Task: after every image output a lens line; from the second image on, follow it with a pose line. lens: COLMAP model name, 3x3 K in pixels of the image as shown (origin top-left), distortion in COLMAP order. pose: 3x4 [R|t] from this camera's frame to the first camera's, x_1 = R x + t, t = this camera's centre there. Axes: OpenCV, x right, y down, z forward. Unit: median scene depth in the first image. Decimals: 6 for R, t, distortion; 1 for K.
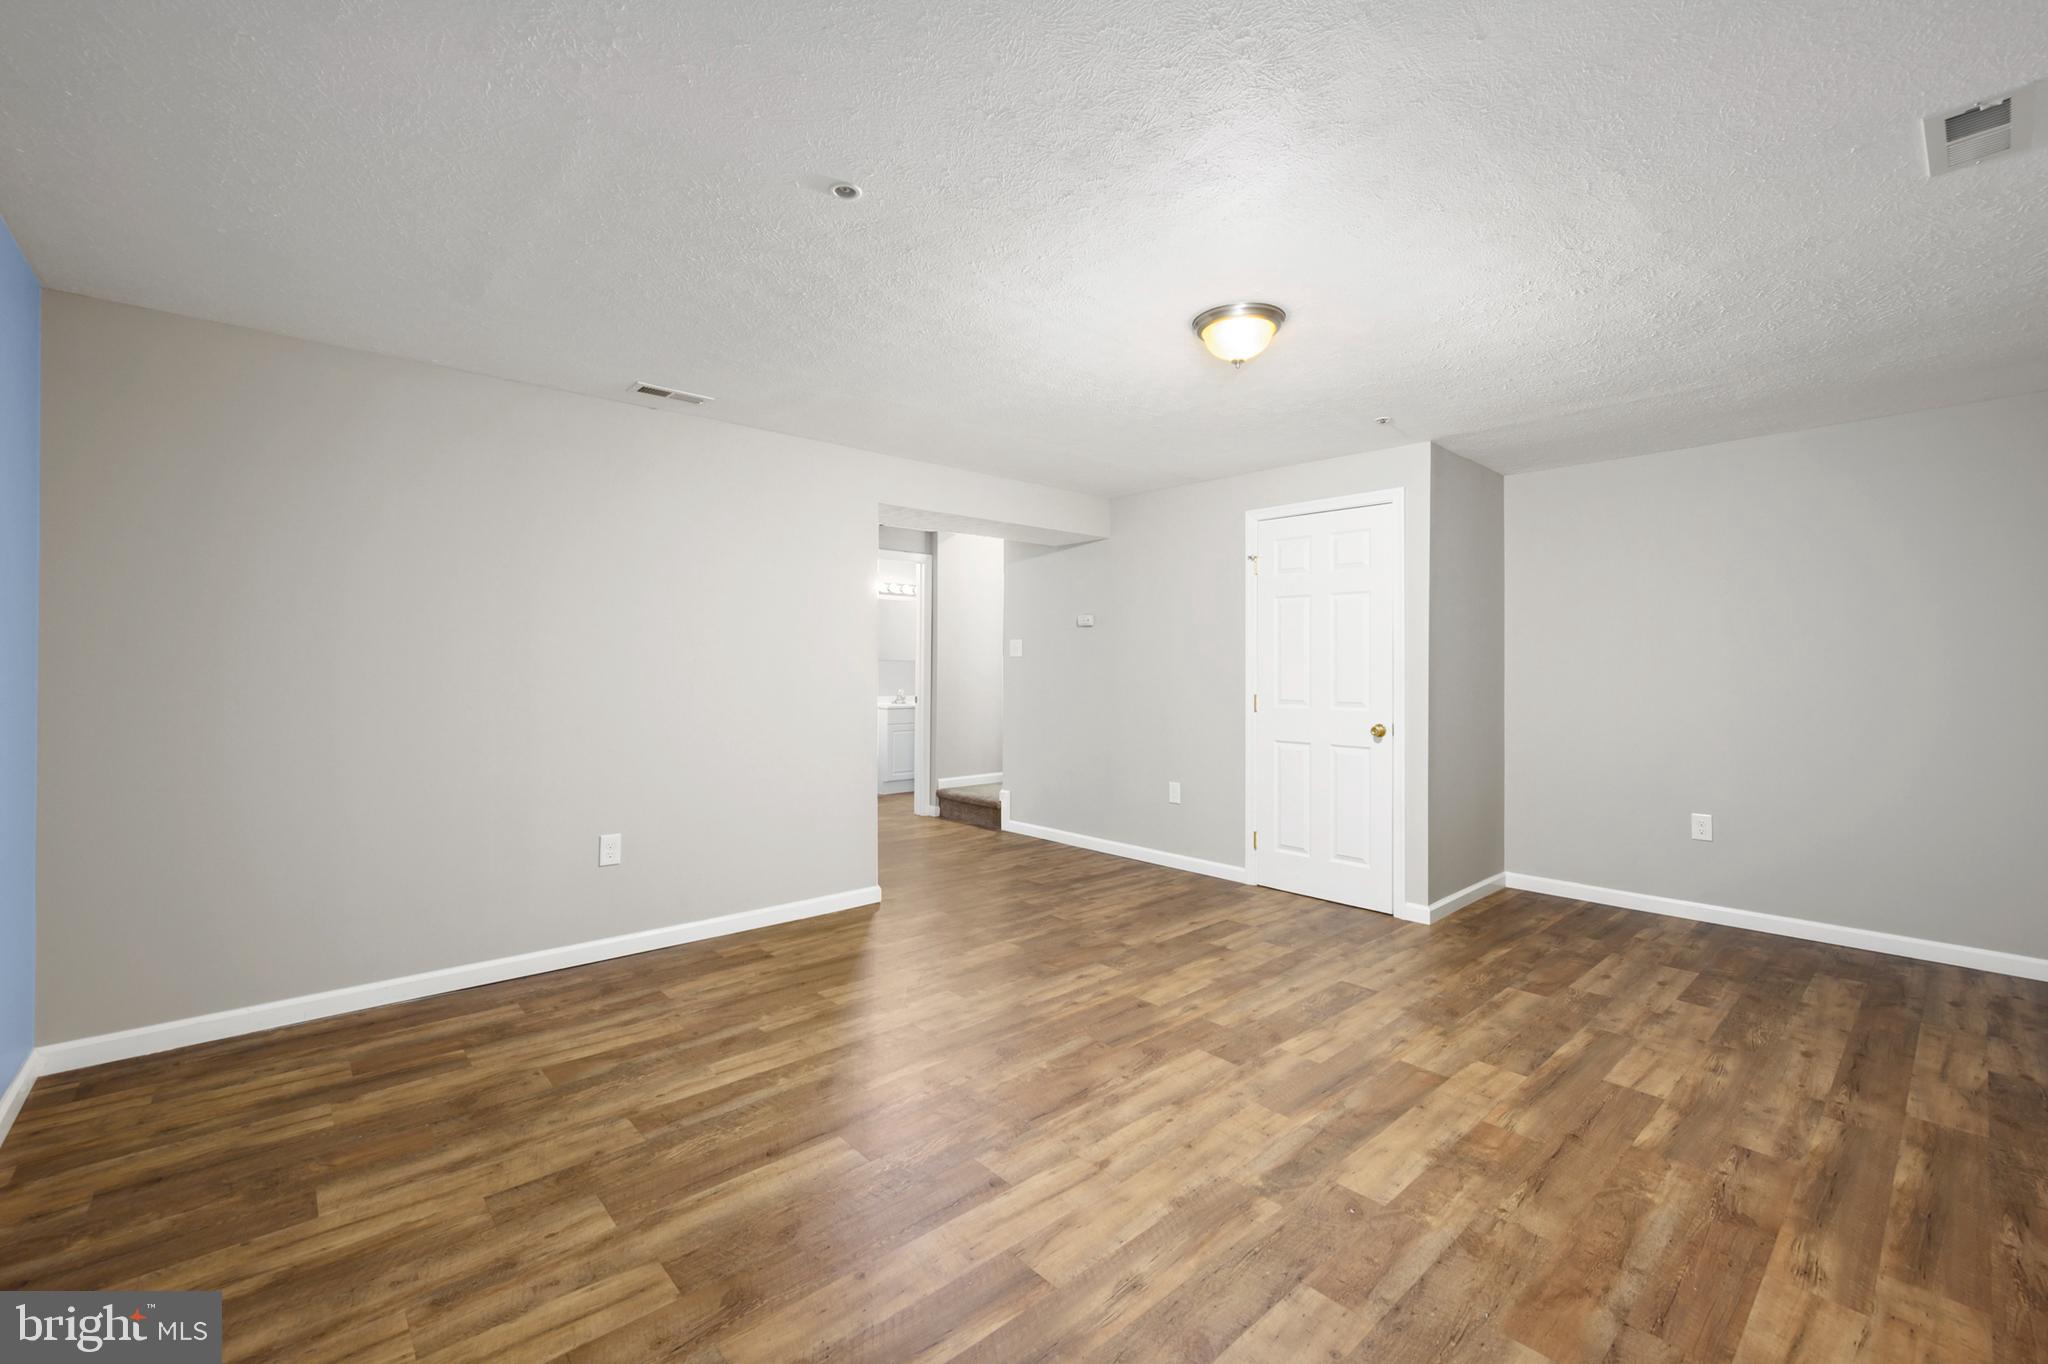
lens RADIAL K [[855.6, 0, 1017.3], [0, 855.6, 666.7], [0, 0, 1]] dist [0.000278, 0.001202]
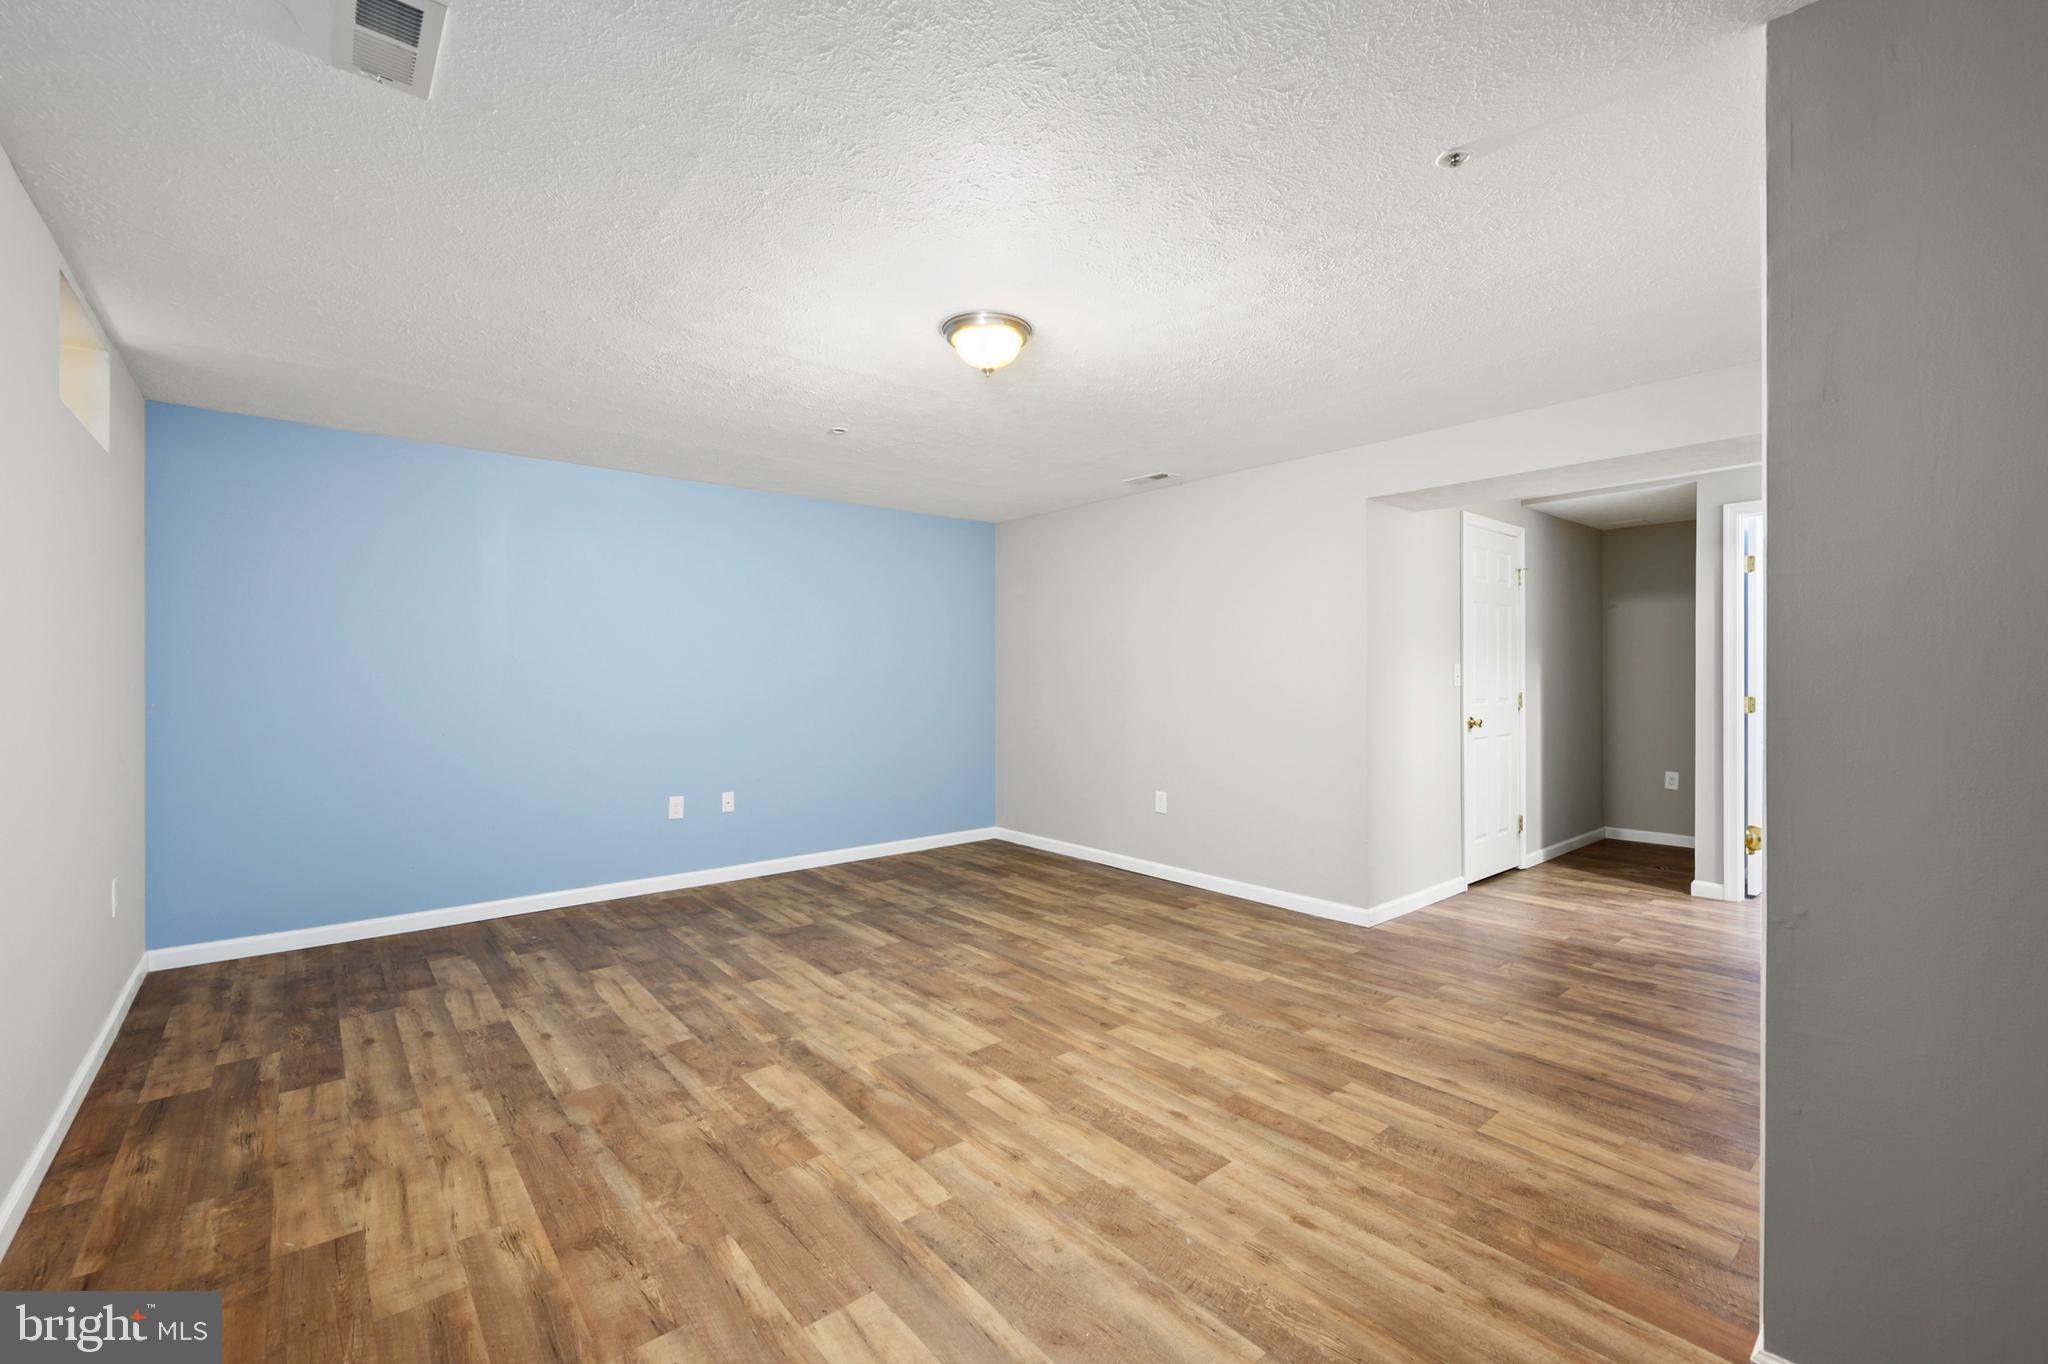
lens RADIAL K [[855.6, 0, 1034.5], [0, 855.6, 681.4], [0, 0, 1]] dist [0.000278, 0.001202]
pose [[-0.016418, 0.005605, -0.999850, 1.387928], [-0.000722, 0.999984, 0.005617, 0.004624], [0.999865, 0.000814, -0.016414, 1.171928]]
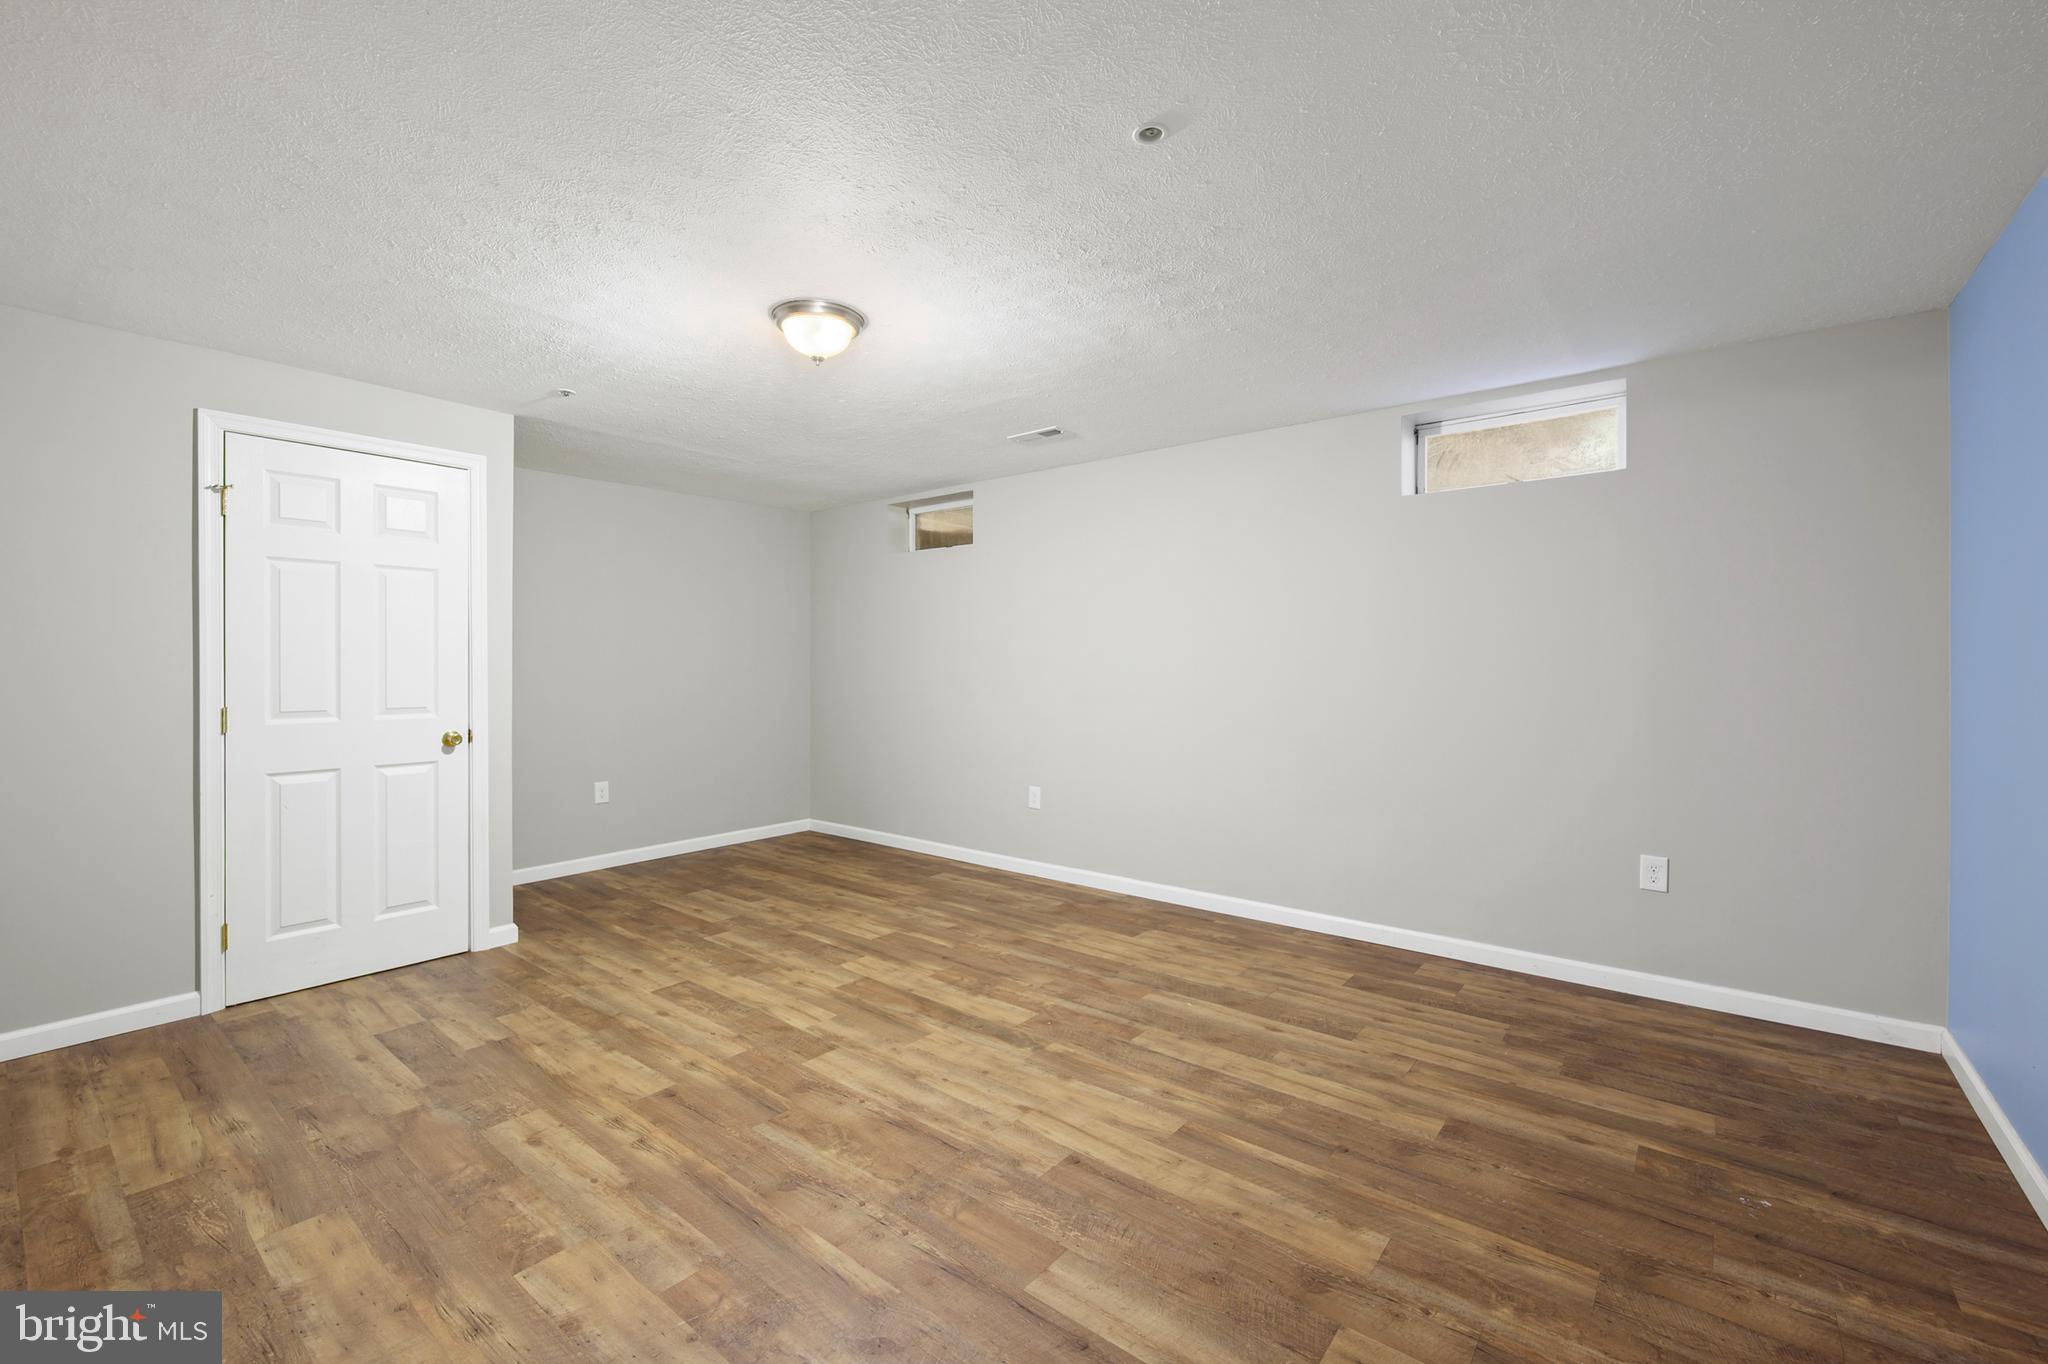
lens RADIAL K [[855.6, 0, 1023.6], [0, 855.6, 669.6], [0, 0, 1]] dist [0.000278, 0.001202]
pose [[-0.162115, -0.011804, 0.986701, -0.852051], [-0.000456, 0.999929, 0.011888, -0.005943], [-0.986772, 0.001477, -0.162109, 1.009429]]
